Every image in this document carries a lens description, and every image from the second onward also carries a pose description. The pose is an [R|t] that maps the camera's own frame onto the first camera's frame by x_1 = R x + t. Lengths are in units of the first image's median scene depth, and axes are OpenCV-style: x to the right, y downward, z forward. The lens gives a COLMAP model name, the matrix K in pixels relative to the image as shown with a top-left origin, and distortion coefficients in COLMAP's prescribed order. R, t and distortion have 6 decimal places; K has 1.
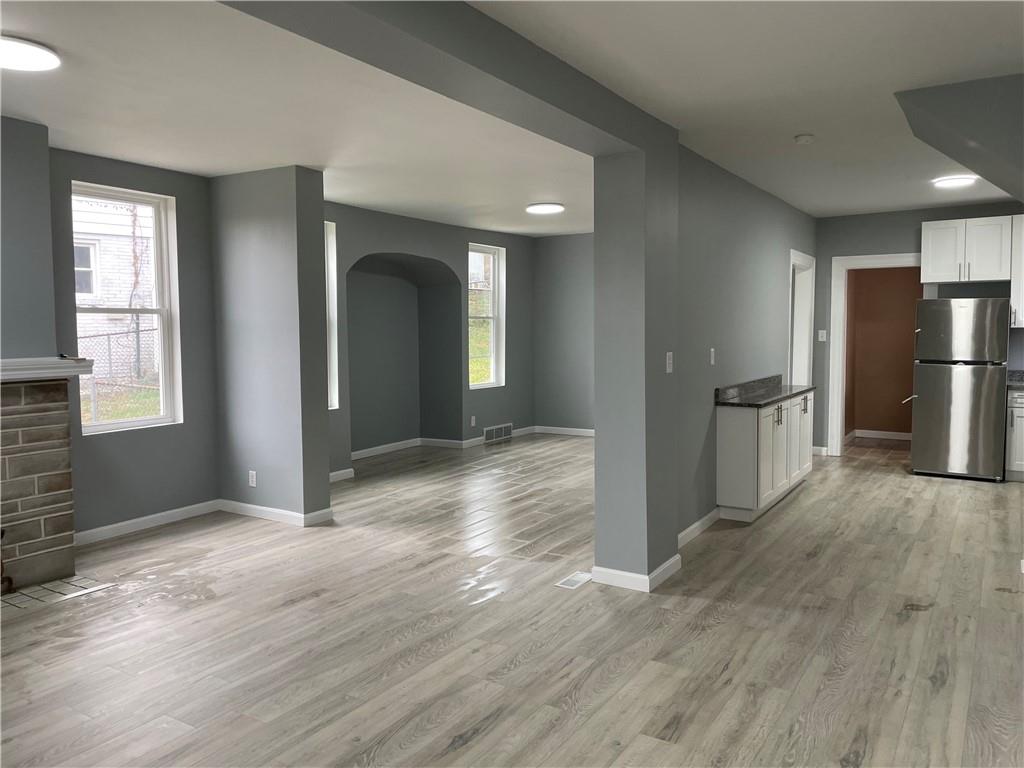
lens RADIAL K [[776.9, 0, 514.8], [0, 776.9, 377.7], [0, 0, 1]] dist [0.125203, -0.157543]
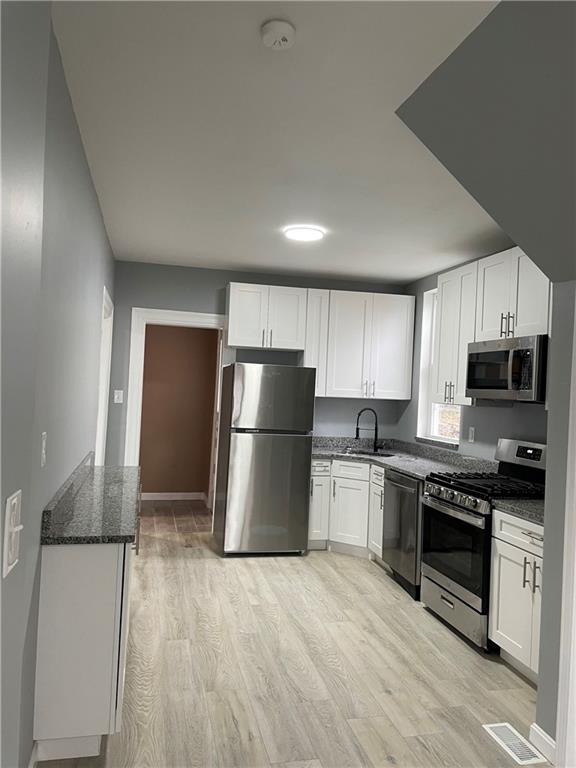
lens RADIAL K [[582.7, 0, 289.8], [0, 582.7, 381.0], [0, 0, 1]] dist [0.125203, -0.157543]
pose [[0.697555, 0.046479, 0.715023, 0.067712], [-0.002185, 0.998027, -0.062743, -0.033290], [-0.716528, 0.042204, 0.696280, 0.459754]]
